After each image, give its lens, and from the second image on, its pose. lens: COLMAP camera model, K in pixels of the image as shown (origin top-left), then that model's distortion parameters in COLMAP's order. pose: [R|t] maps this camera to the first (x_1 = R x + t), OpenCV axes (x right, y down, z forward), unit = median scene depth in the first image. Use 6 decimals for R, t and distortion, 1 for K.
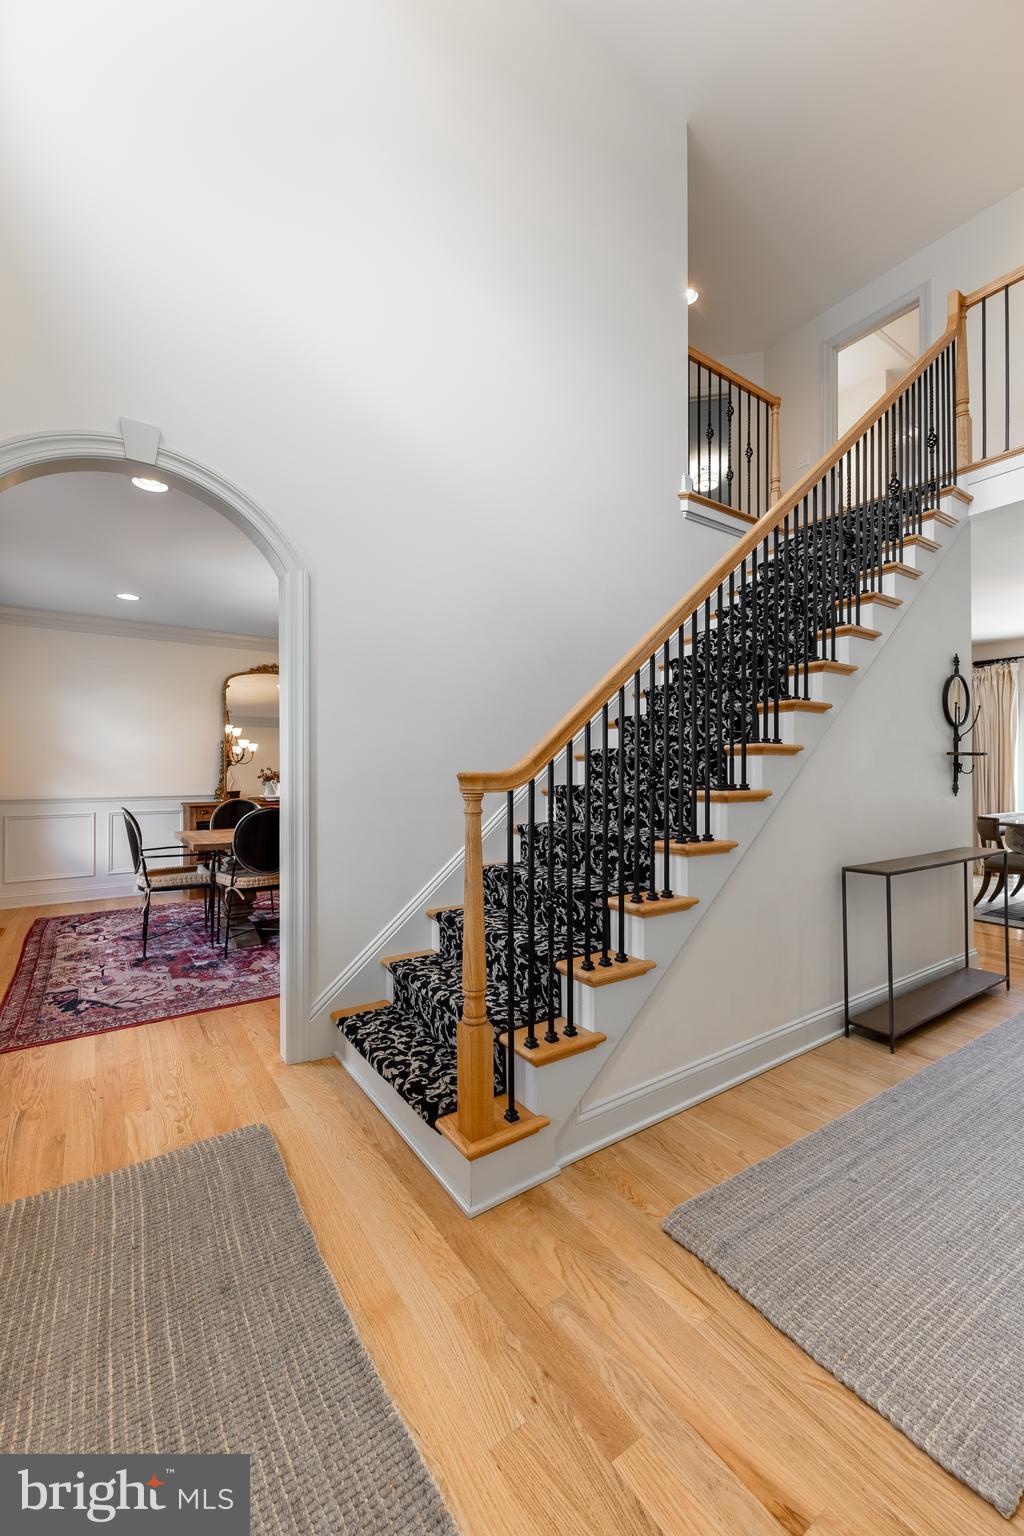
lens RADIAL K [[608.0, 0, 501.9], [0, 608.0, 767.6], [0, 0, 1]] dist [0.003954, -0.000099]
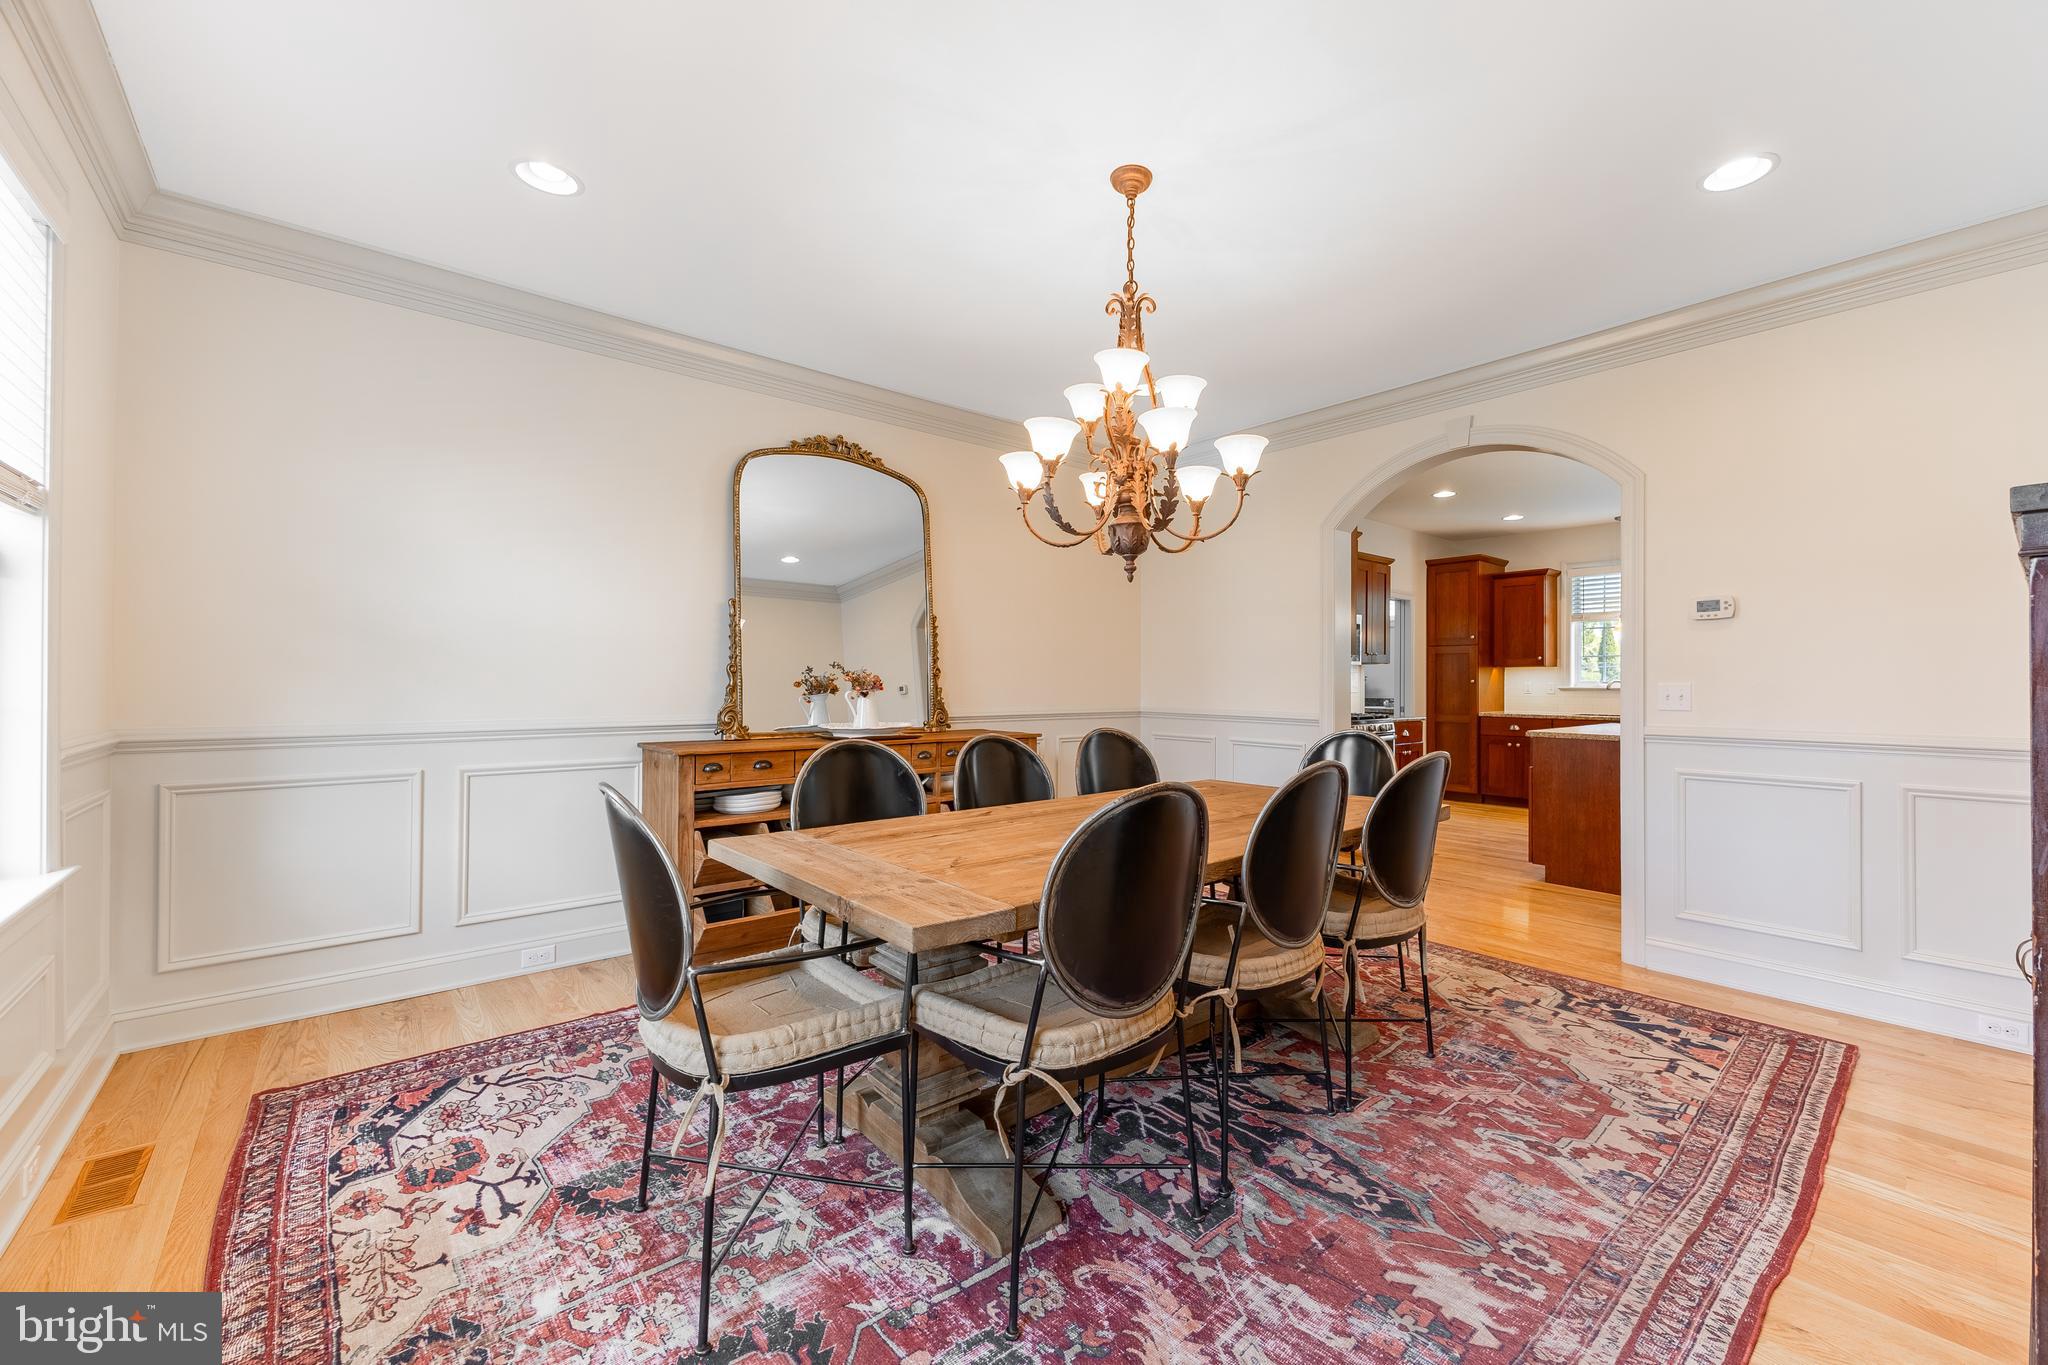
lens RADIAL K [[810.6, 0, 1033.2], [0, 810.6, 674.7], [0, 0, 1]] dist [0.003954, -0.000099]
pose [[0.993890, 0.008507, 0.110047, -0.428043], [-0.007674, 0.999939, -0.007994, 0.017091], [-0.110108, 0.007101, 0.993894, 0.555075]]
